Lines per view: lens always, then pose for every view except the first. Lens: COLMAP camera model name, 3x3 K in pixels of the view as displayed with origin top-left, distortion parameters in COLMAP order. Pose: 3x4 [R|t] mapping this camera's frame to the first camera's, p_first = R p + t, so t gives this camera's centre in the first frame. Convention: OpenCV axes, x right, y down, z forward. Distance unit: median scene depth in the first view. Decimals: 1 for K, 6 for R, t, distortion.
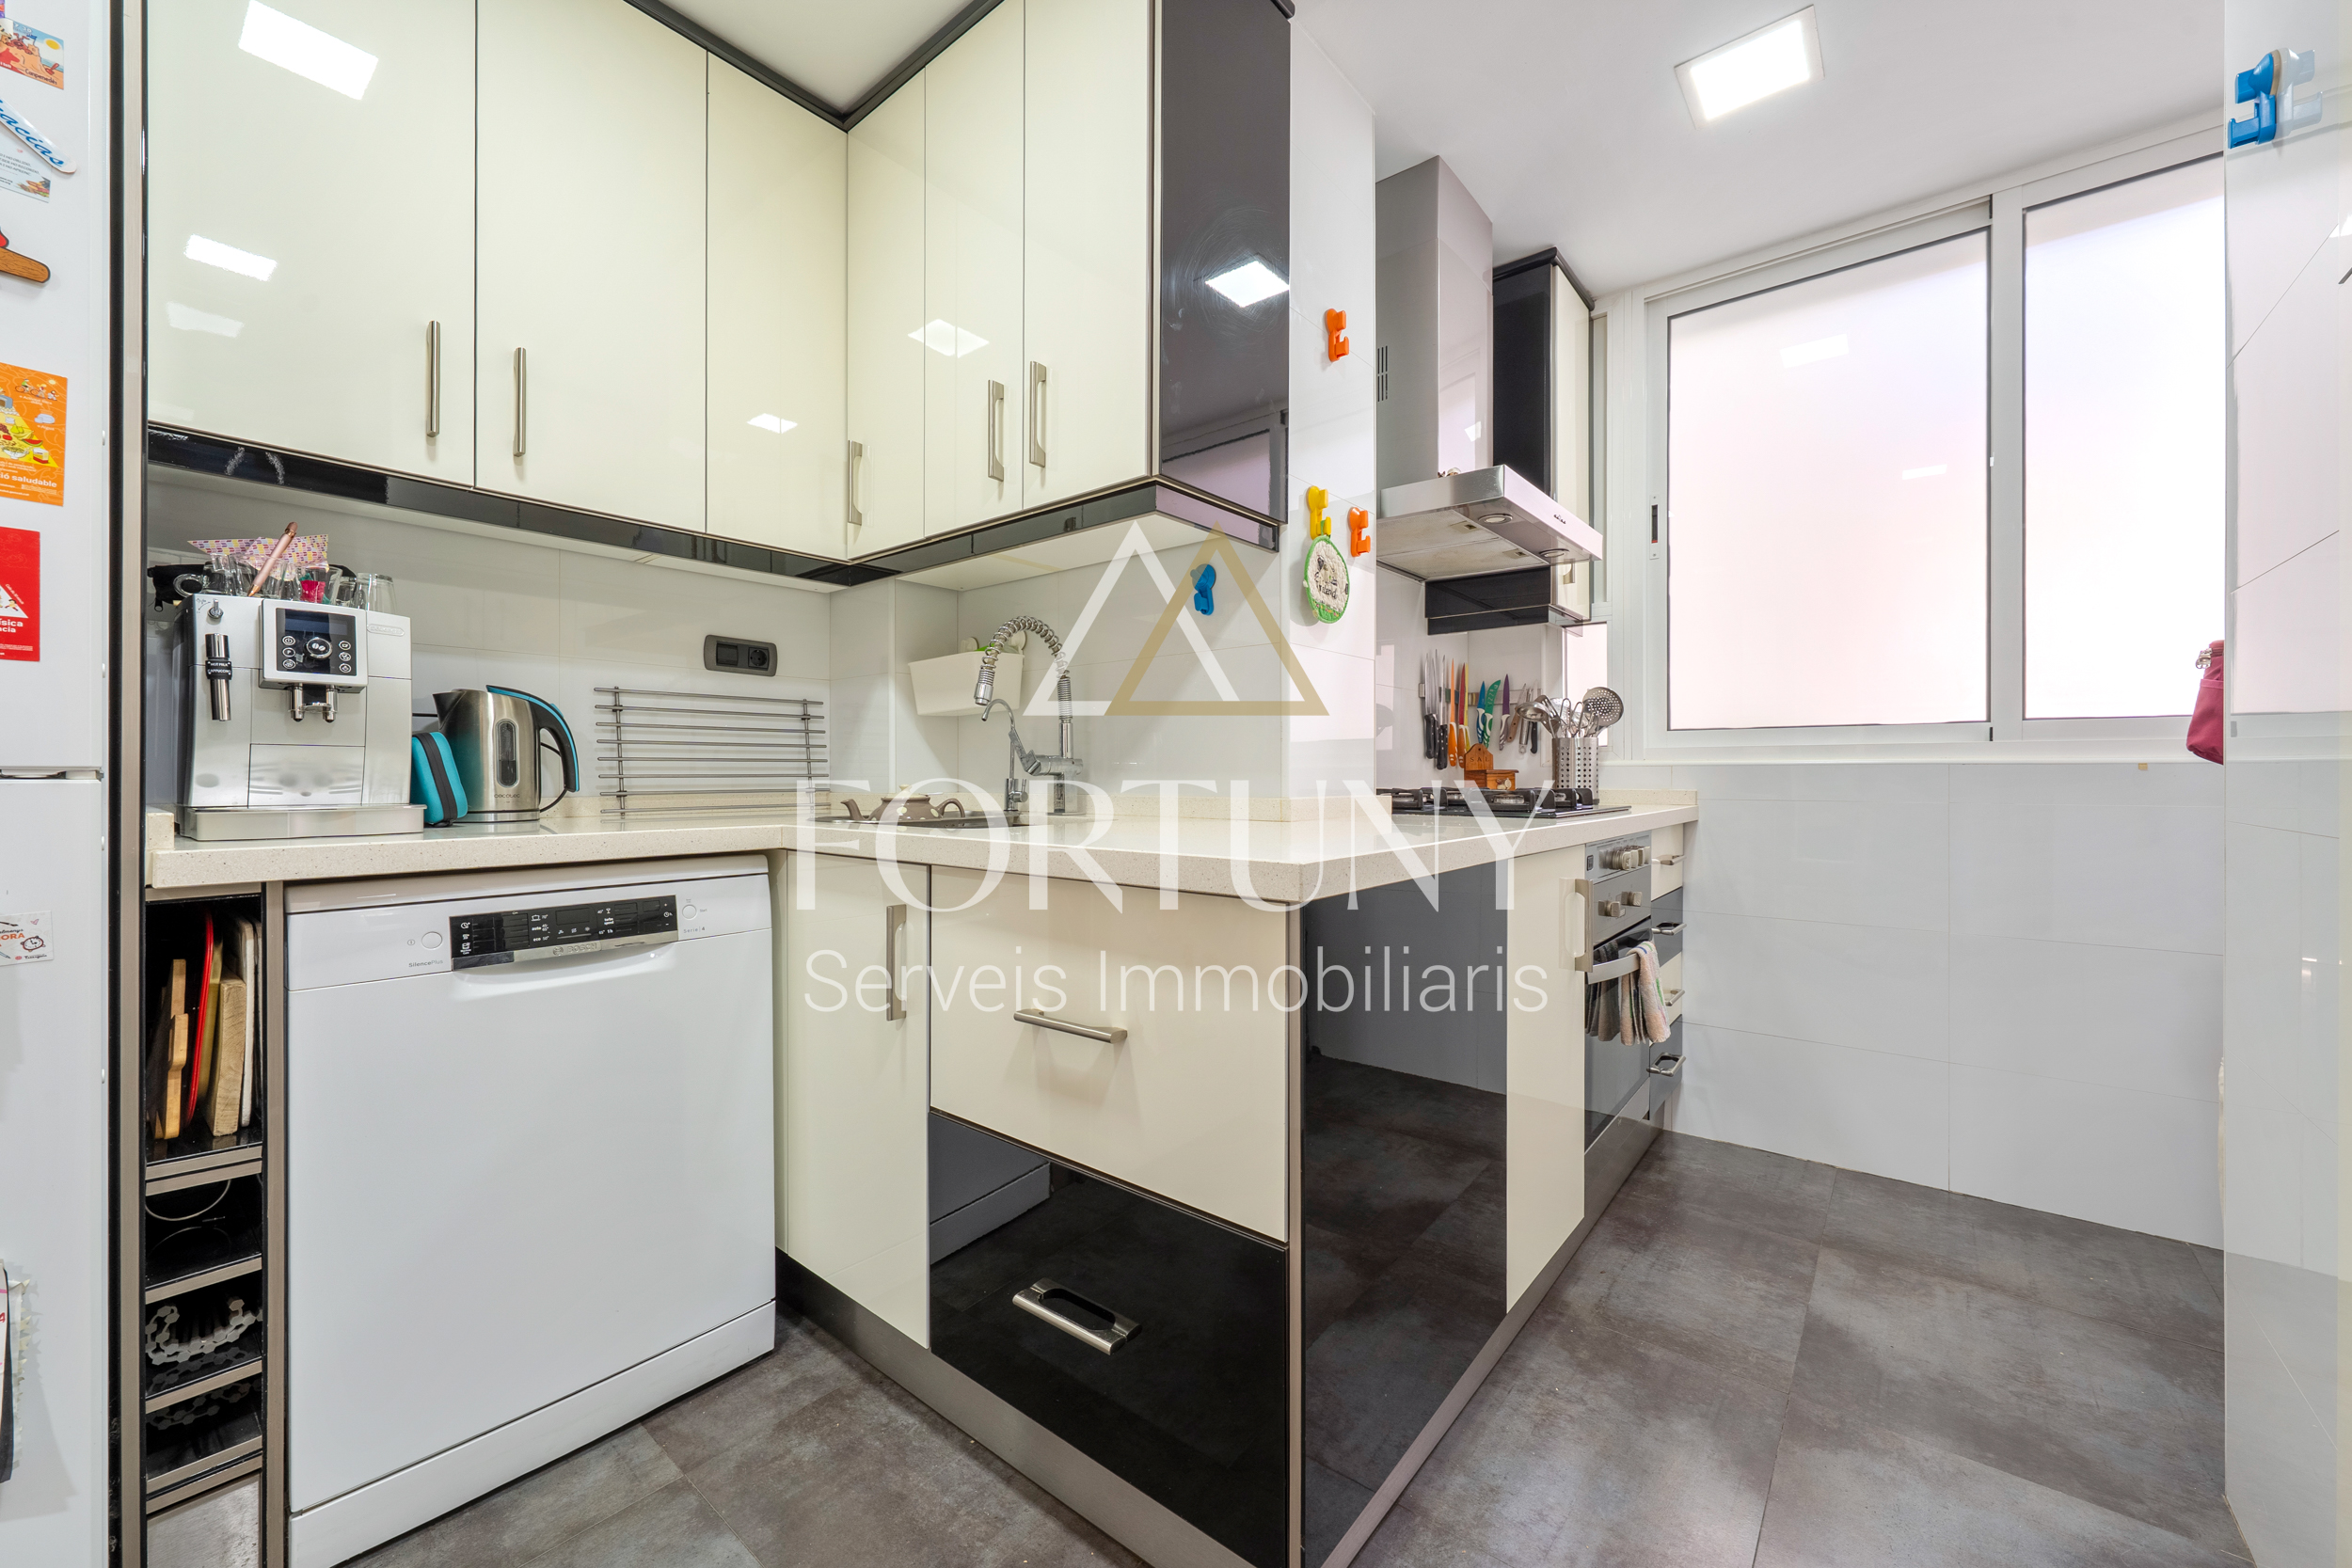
lens RADIAL K [[908.3, 0, 1168.1], [0, 908.3, 776.4], [0, 0, 1]] dist [0.002908, 0.000051]
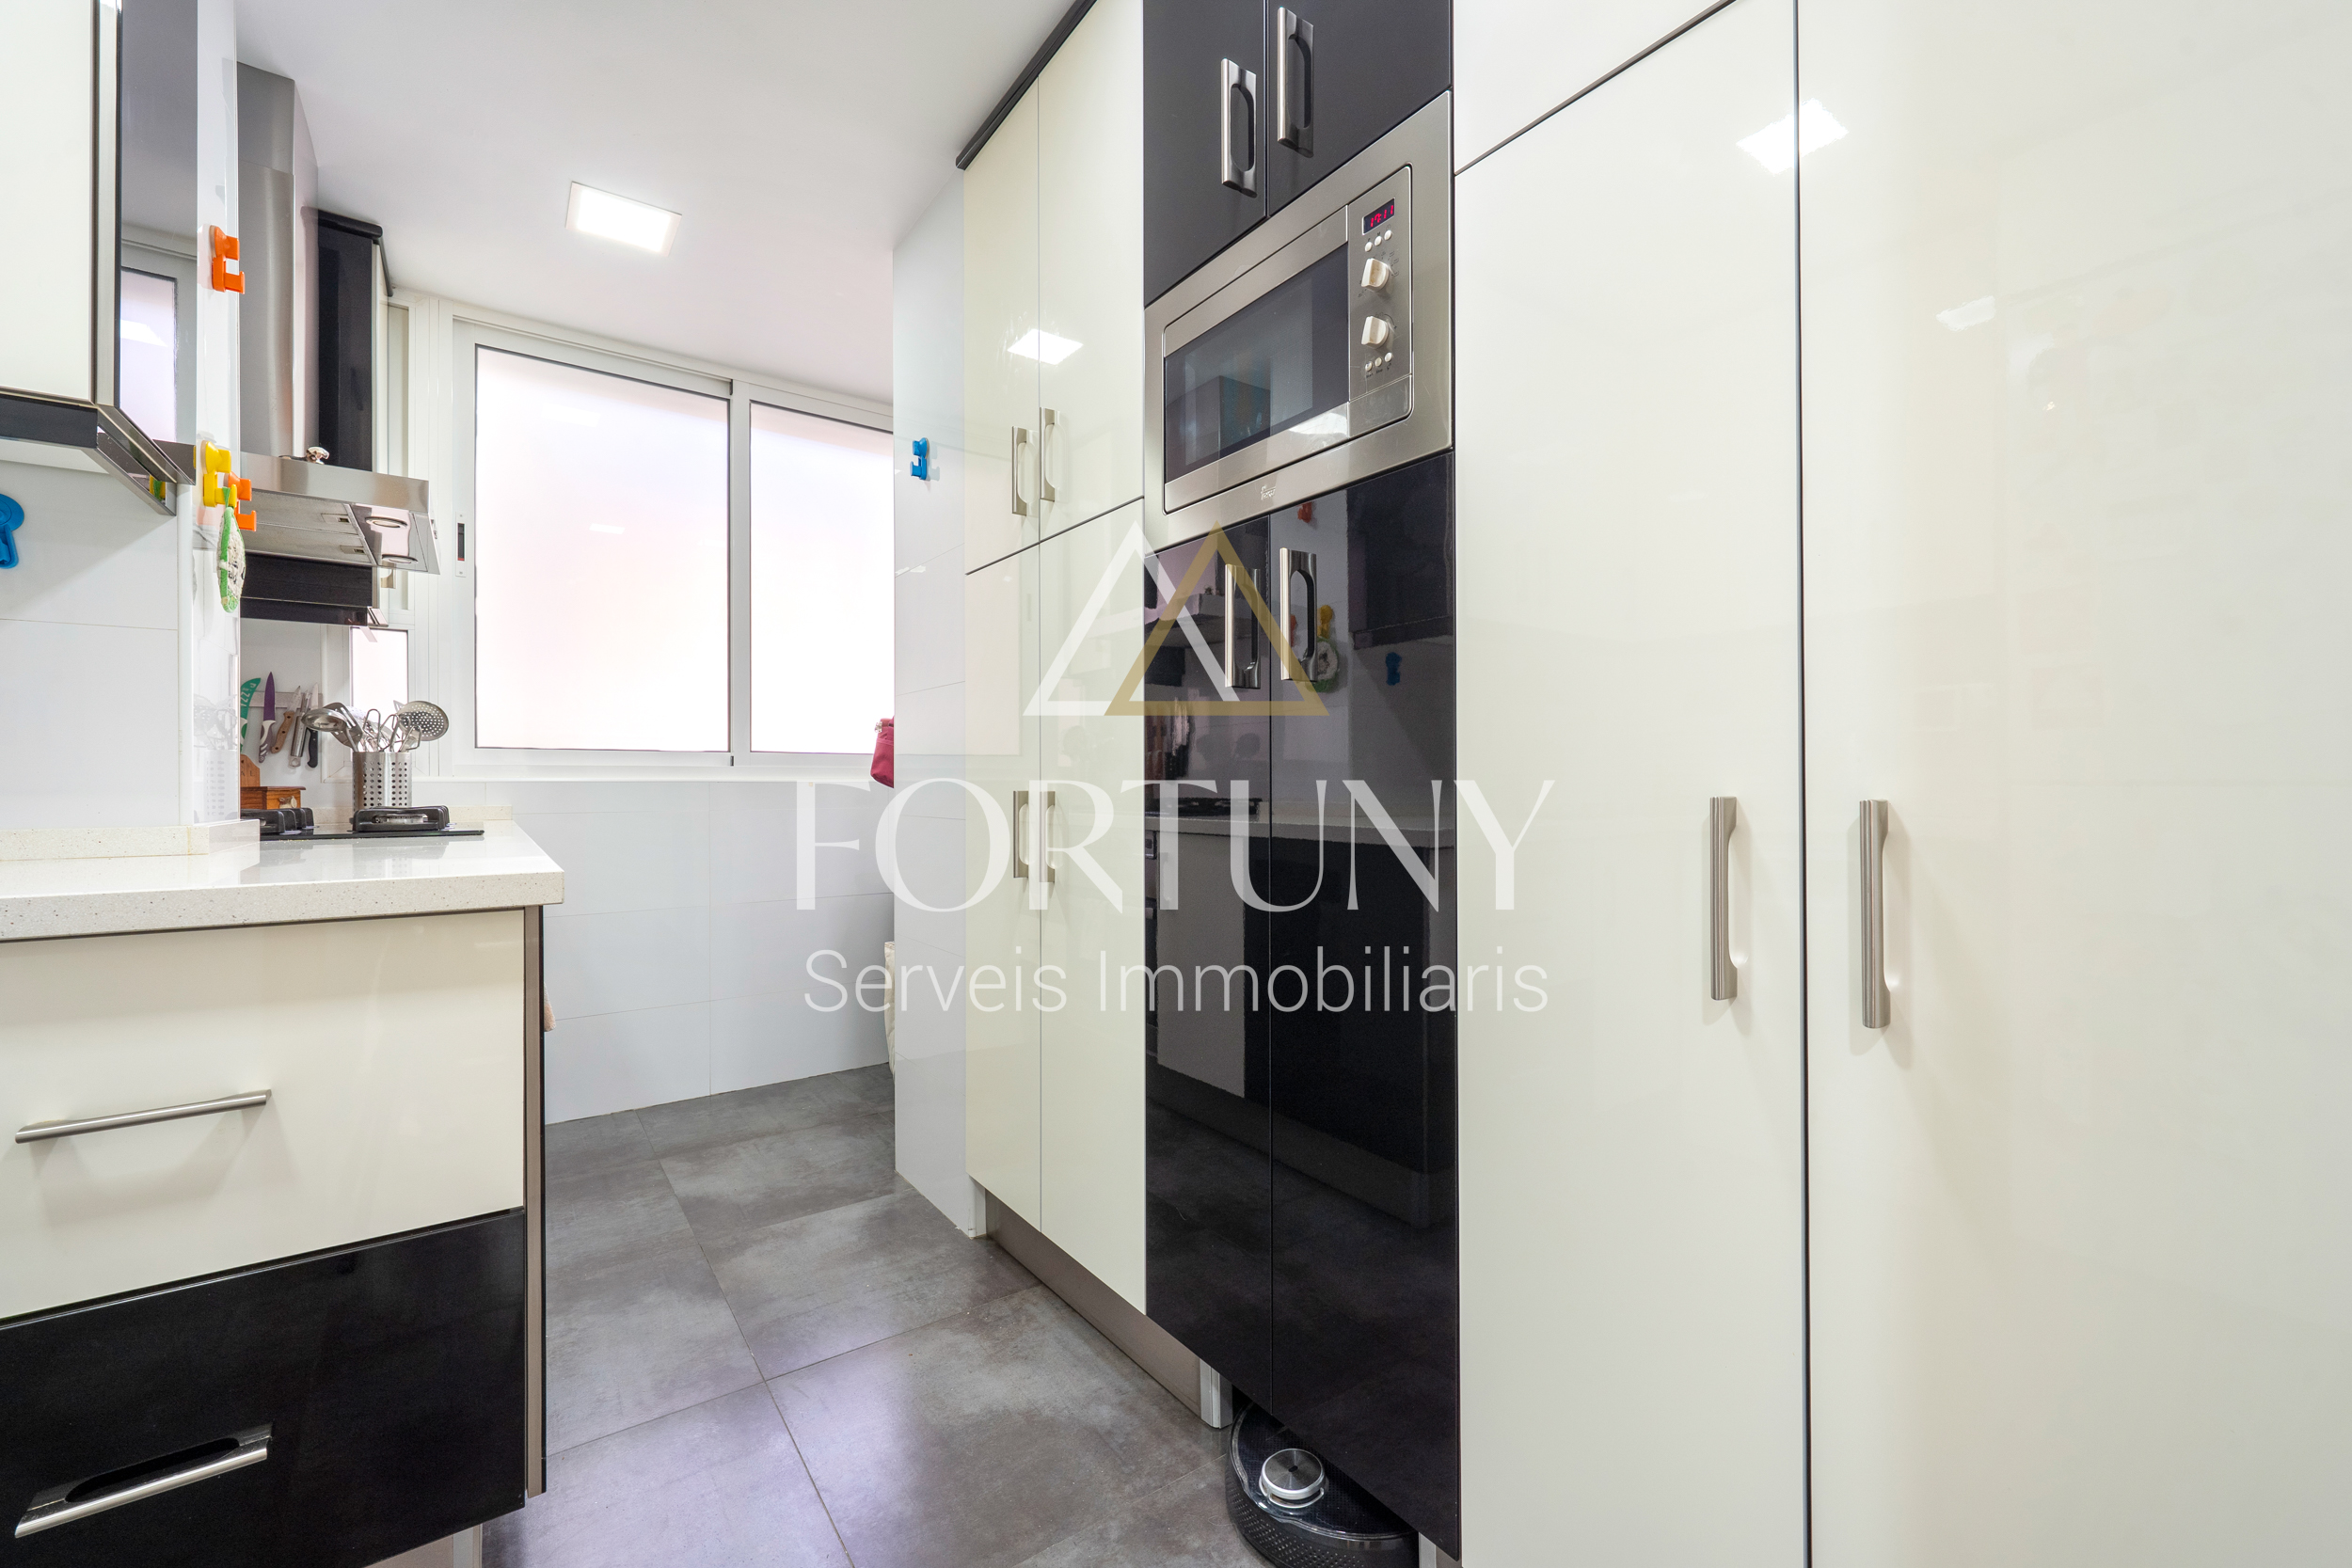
lens RADIAL K [[1006.8, 0, 1177.8], [0, 1006.8, 782.5], [0, 0, 1]] dist [0.000645, 0.000169]
pose [[0.250062, -0.000095, 0.968230, -0.500065], [0.004981, 0.999987, -0.001188, -0.008203], [-0.968217, 0.005120, 0.250060, -0.065151]]
